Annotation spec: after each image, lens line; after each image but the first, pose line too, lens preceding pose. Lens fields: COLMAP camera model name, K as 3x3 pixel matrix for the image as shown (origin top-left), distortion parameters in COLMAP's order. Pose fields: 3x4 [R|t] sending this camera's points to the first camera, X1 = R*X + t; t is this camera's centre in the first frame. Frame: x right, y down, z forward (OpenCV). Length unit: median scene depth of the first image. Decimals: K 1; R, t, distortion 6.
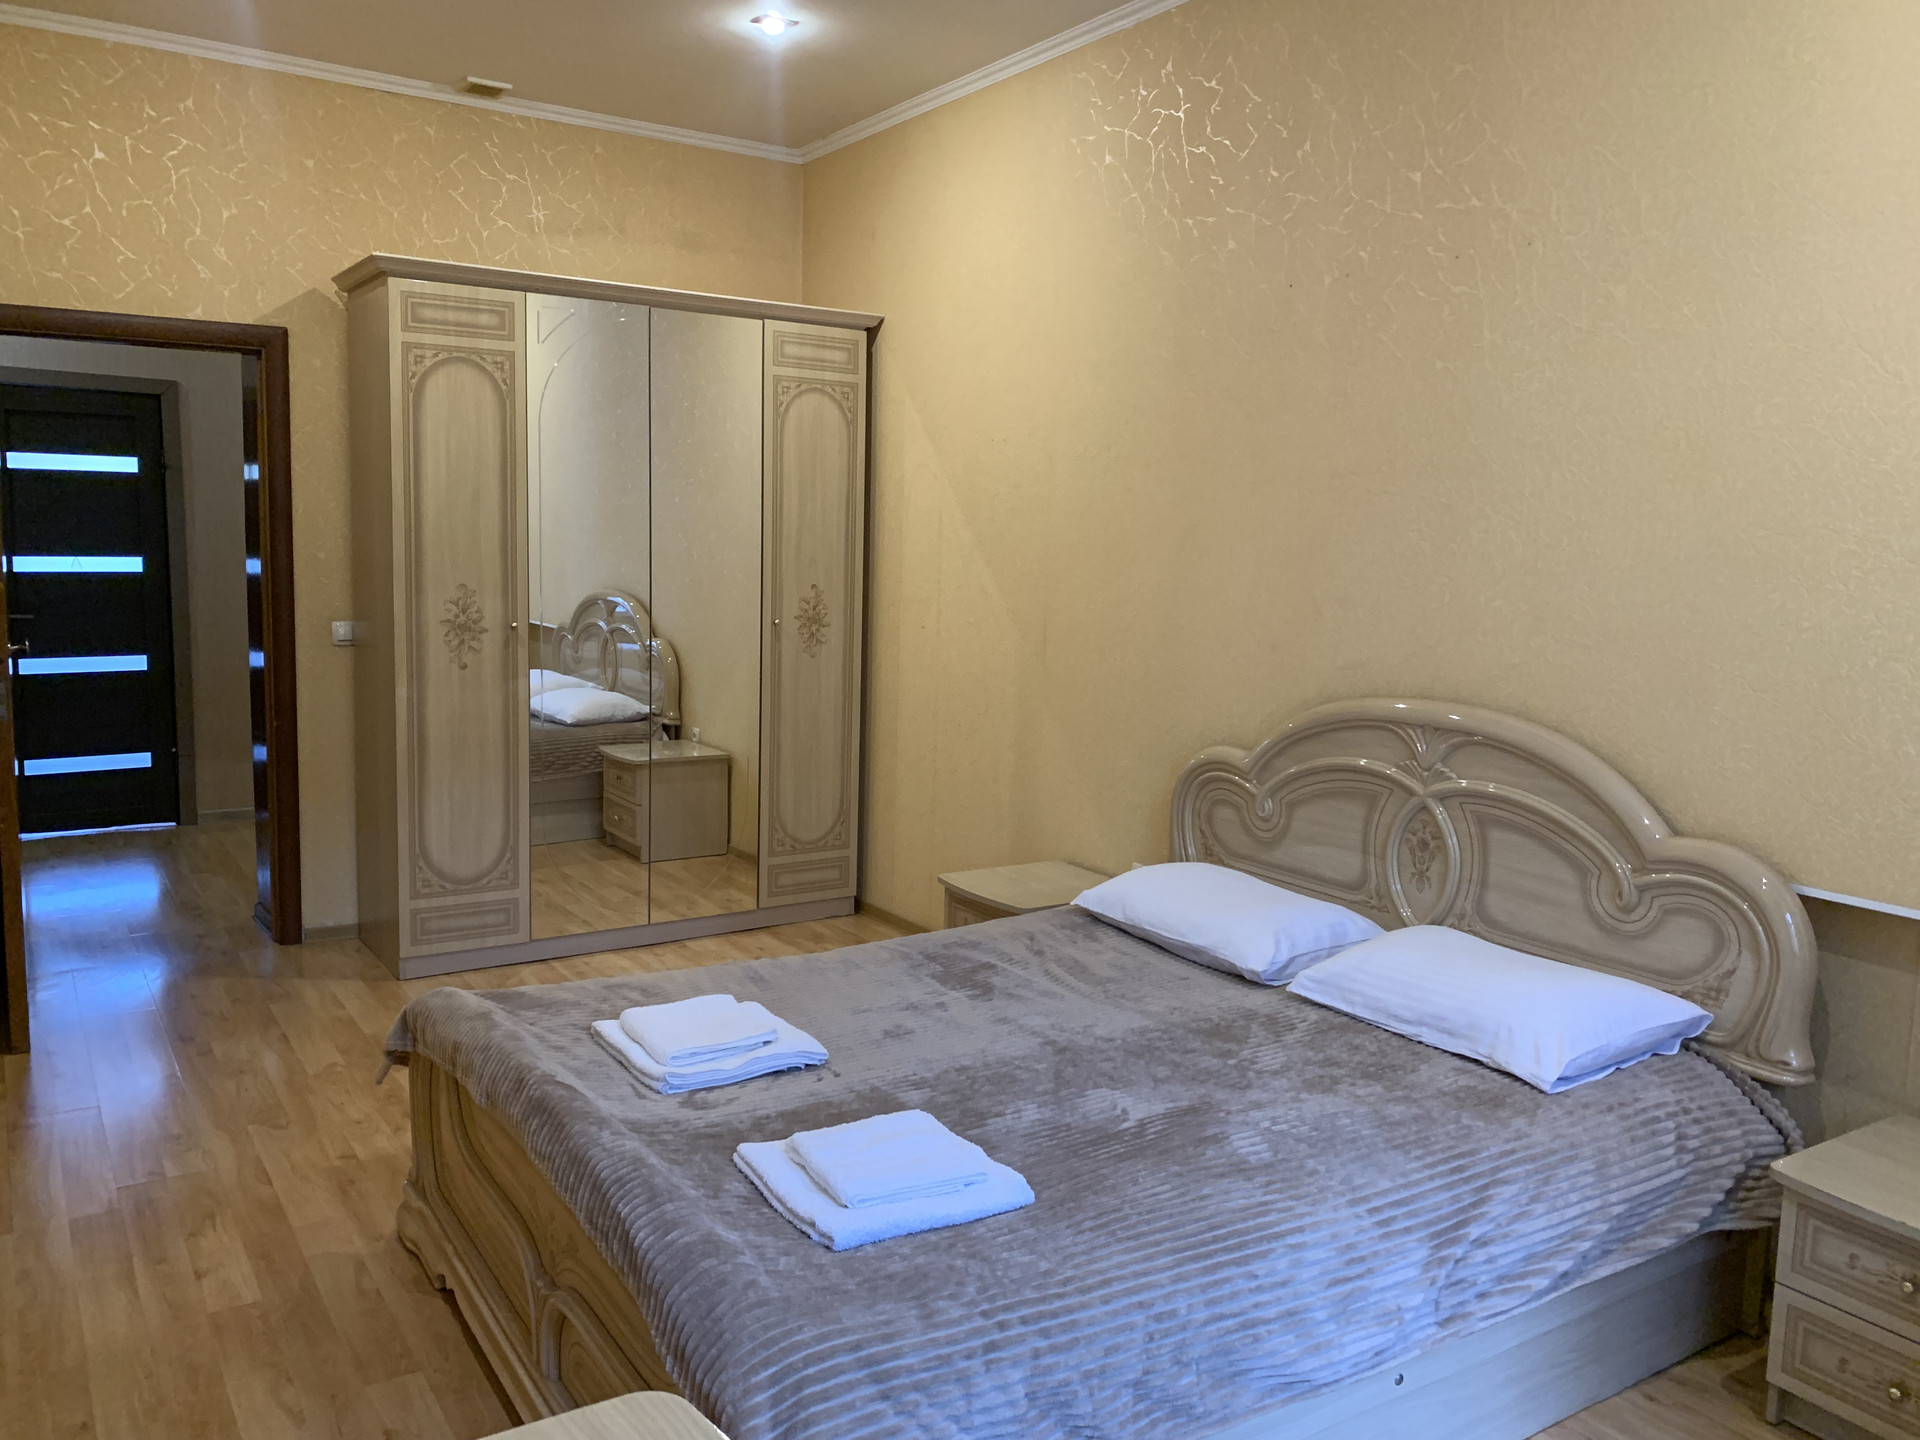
lens RADIAL K [[1471.7, 0, 963.2], [0, 1471.7, 698.5], [0, 0, 1]] dist [-0.001354, -0.000519]
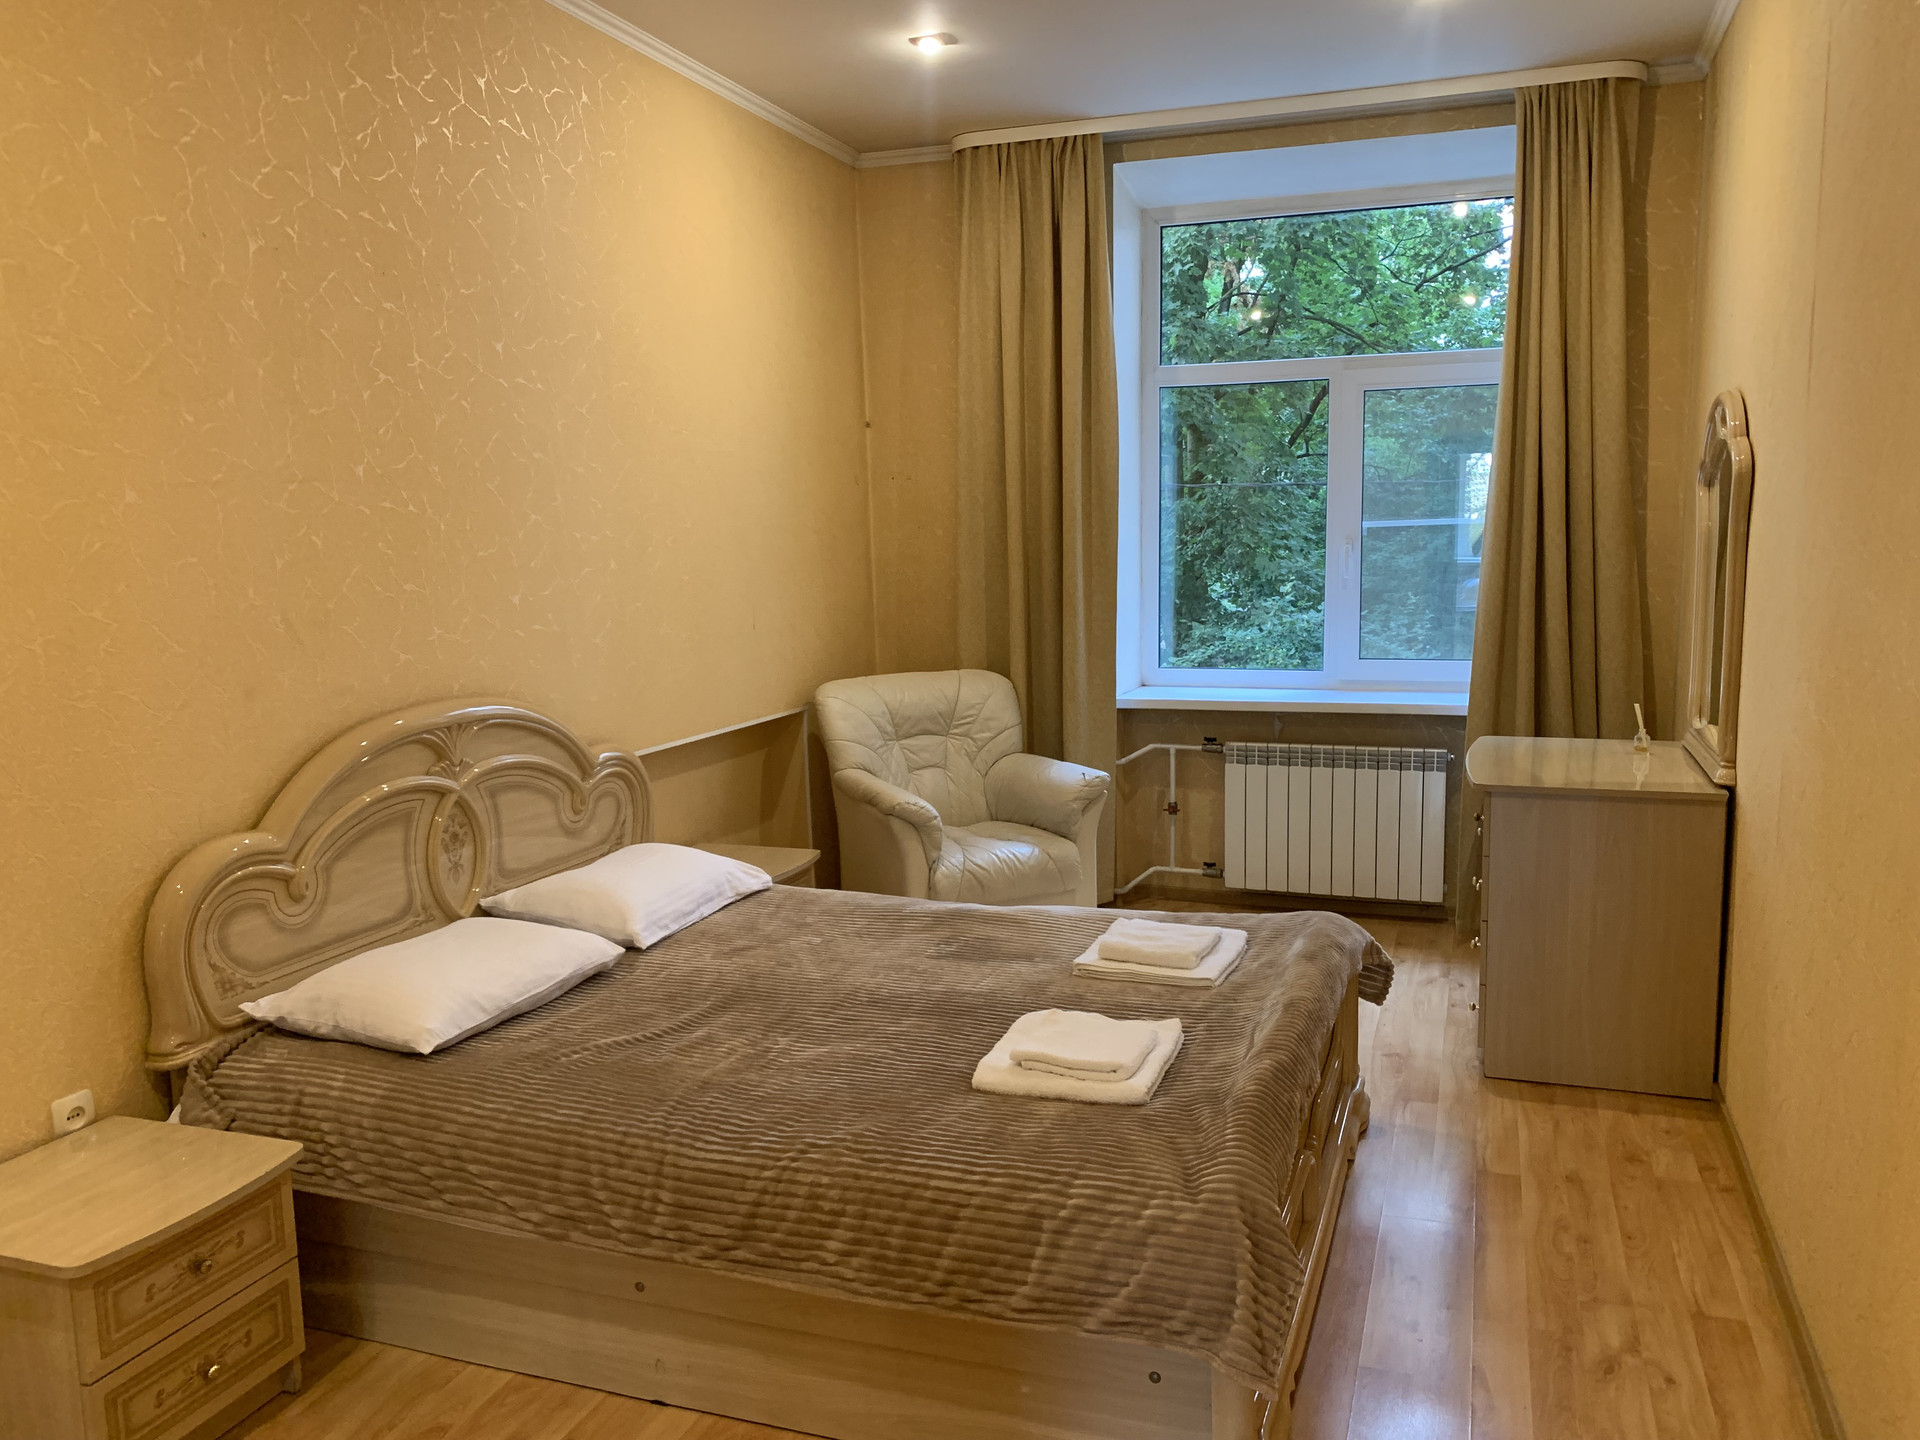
lens RADIAL K [[1471.7, 0, 963.2], [0, 1471.7, 698.5], [0, 0, 1]] dist [-0.001354, -0.000519]
pose [[-0.602025, -0.109597, 0.790920, -0.736595], [0.090467, 0.974795, 0.203937, -0.181494], [-0.793336, 0.194328, -0.576936, 1.309010]]
